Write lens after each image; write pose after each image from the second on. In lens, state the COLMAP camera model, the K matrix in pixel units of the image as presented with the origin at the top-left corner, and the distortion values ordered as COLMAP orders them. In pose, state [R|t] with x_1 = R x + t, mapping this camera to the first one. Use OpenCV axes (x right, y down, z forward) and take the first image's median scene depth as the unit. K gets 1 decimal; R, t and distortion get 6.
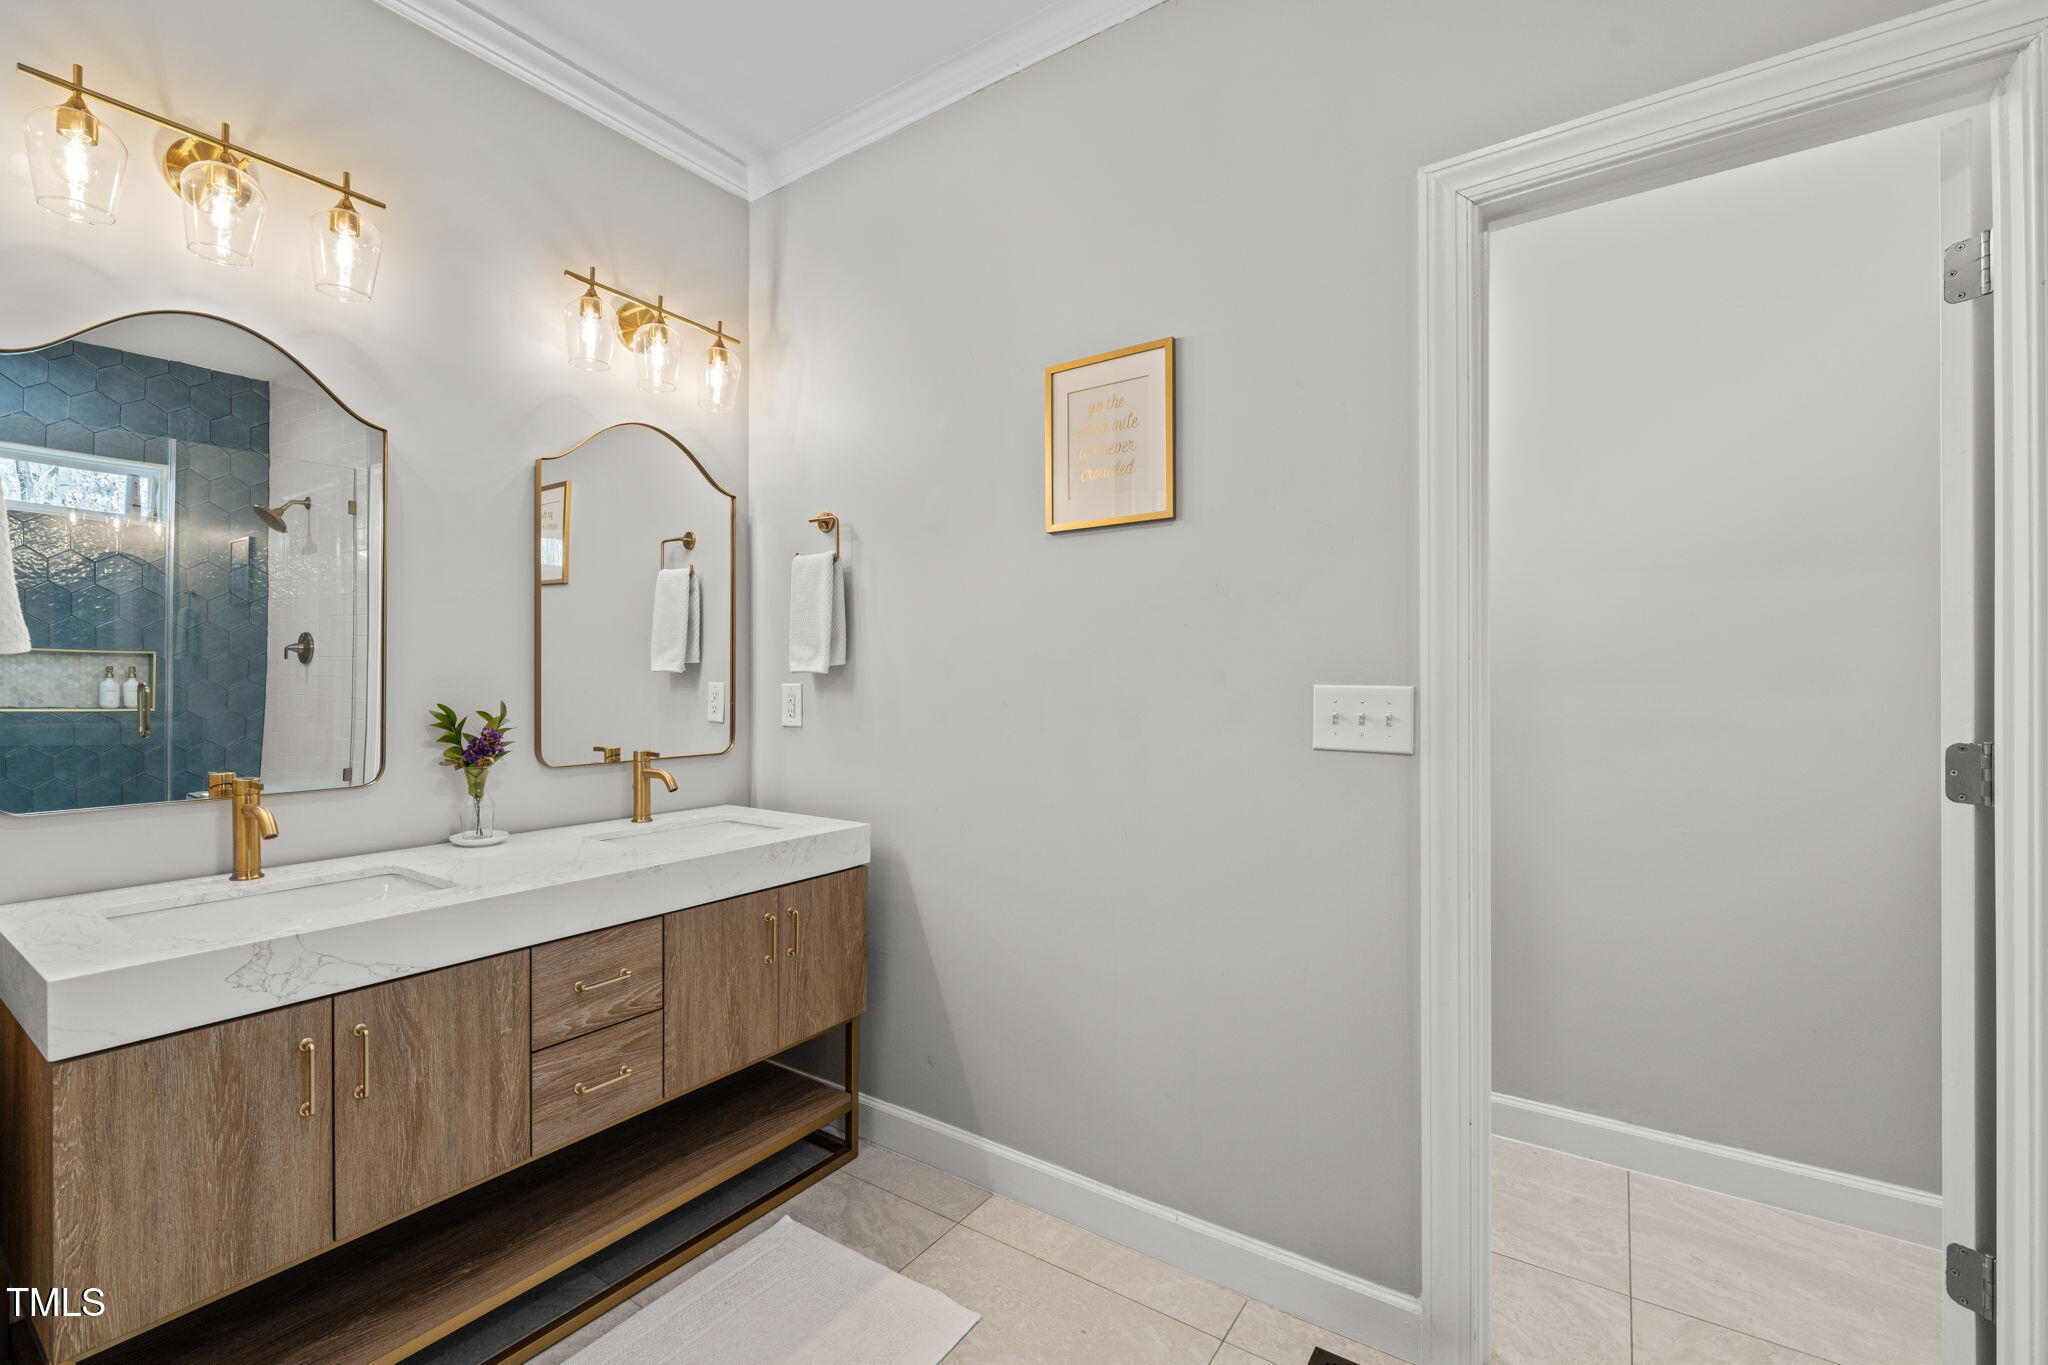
lens RADIAL K [[854.3, 0, 1026.6], [0, 854.3, 692.4], [0, 0, 1]] dist [-0.000853, -0.000368]
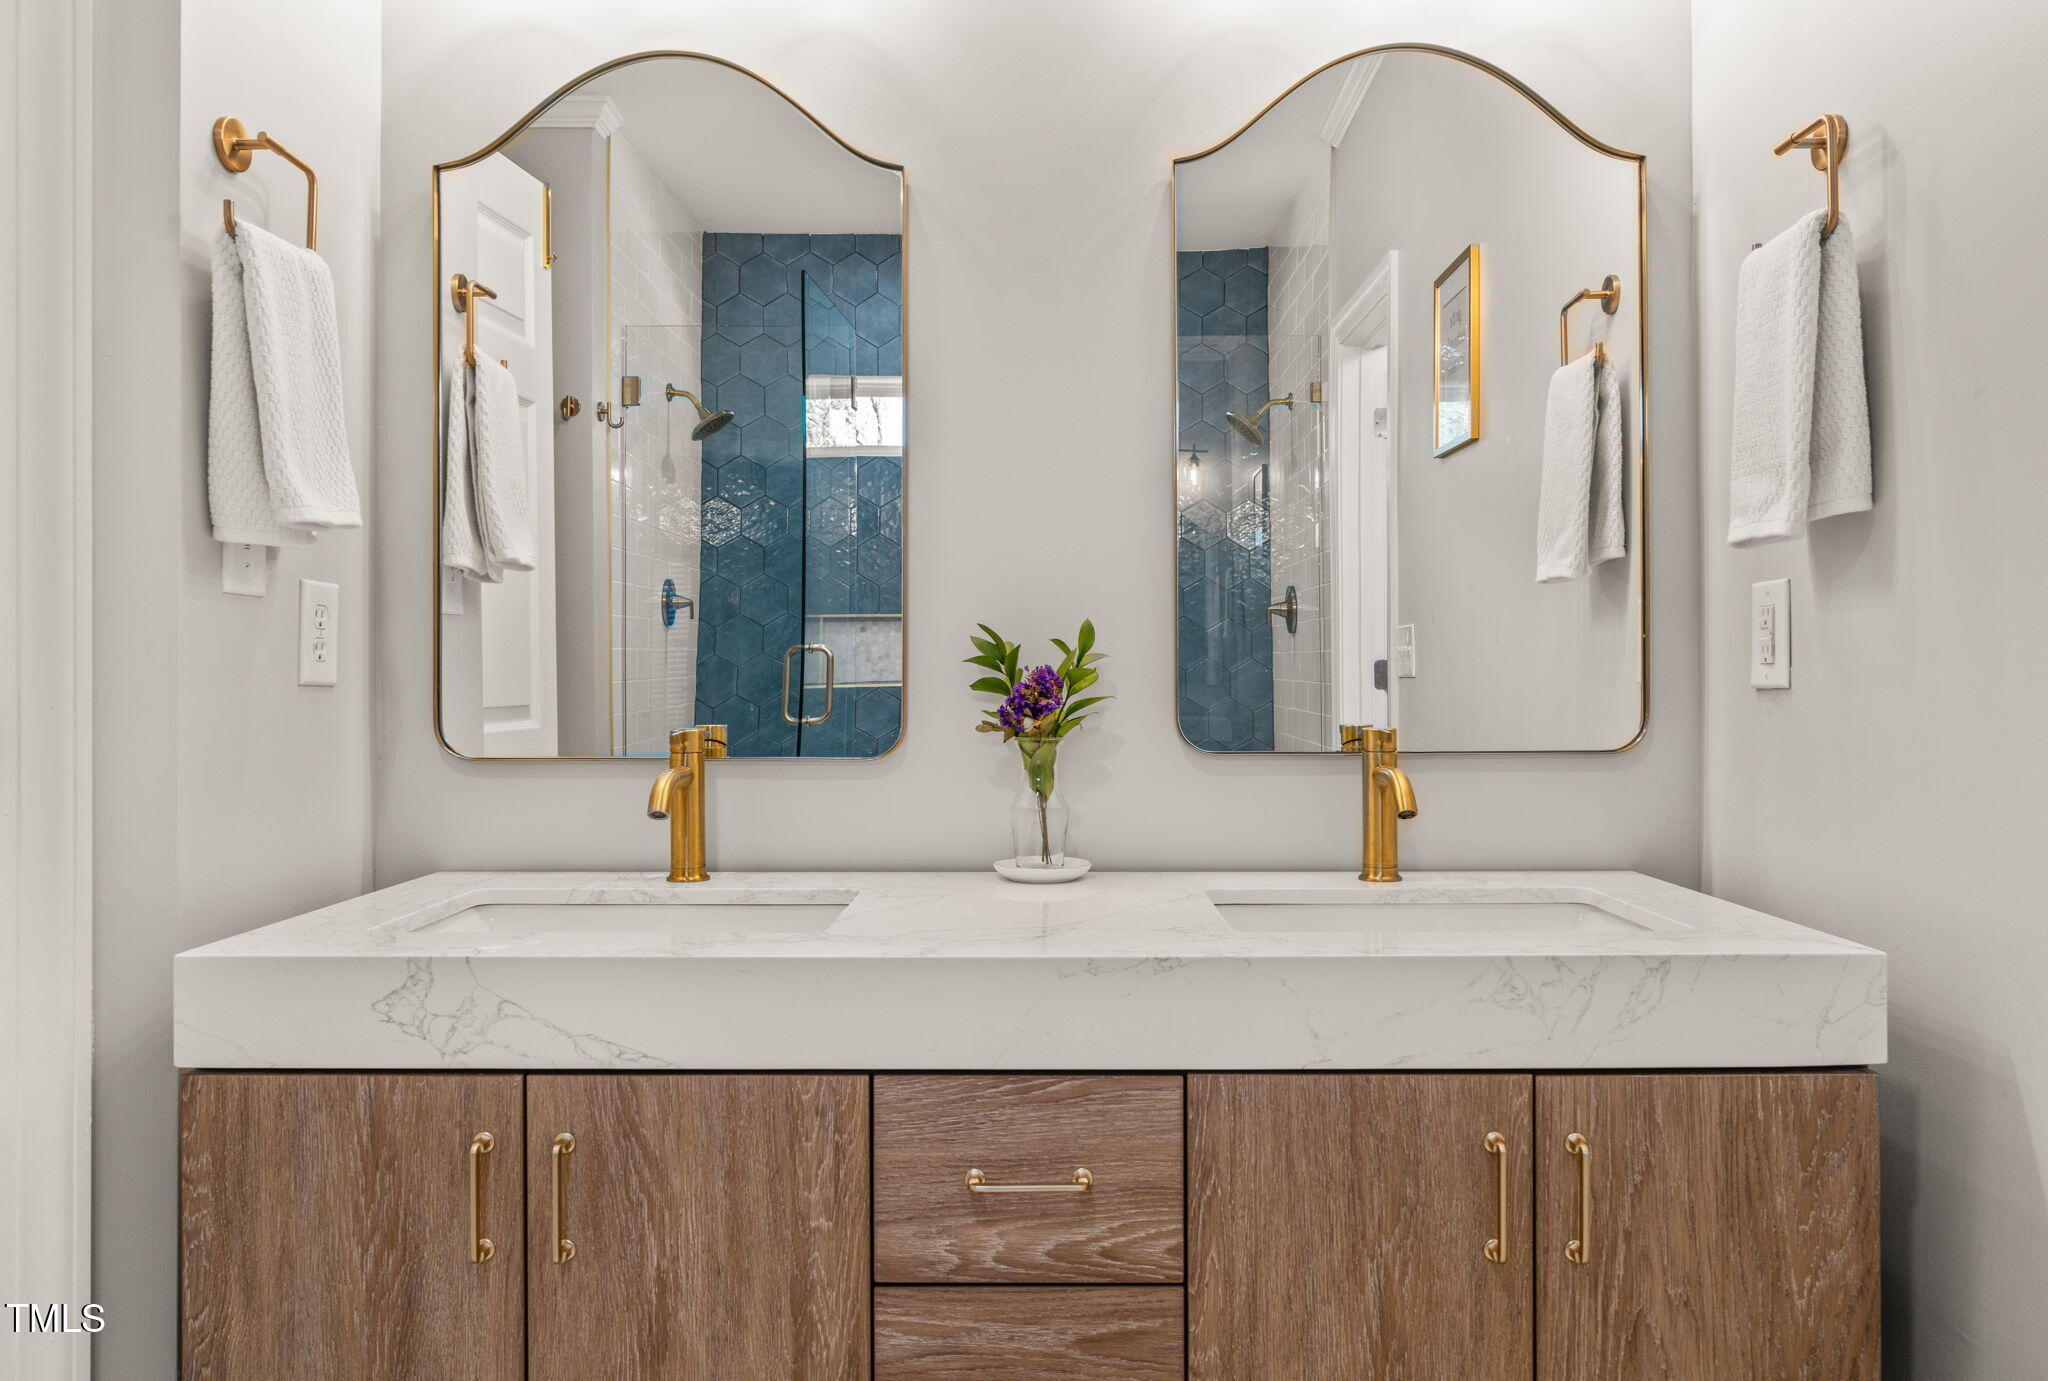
lens RADIAL K [[1529.5, 0, 1026.9], [0, 1529.5, 672.9], [0, 0, 1]] dist [-0.019202, 0.008711]
pose [[0.554172, -0.014778, -0.832271, 0.201751], [0.001508, 0.999859, -0.016750, 0.072437], [0.832401, 0.008027, 0.554116, 0.530337]]
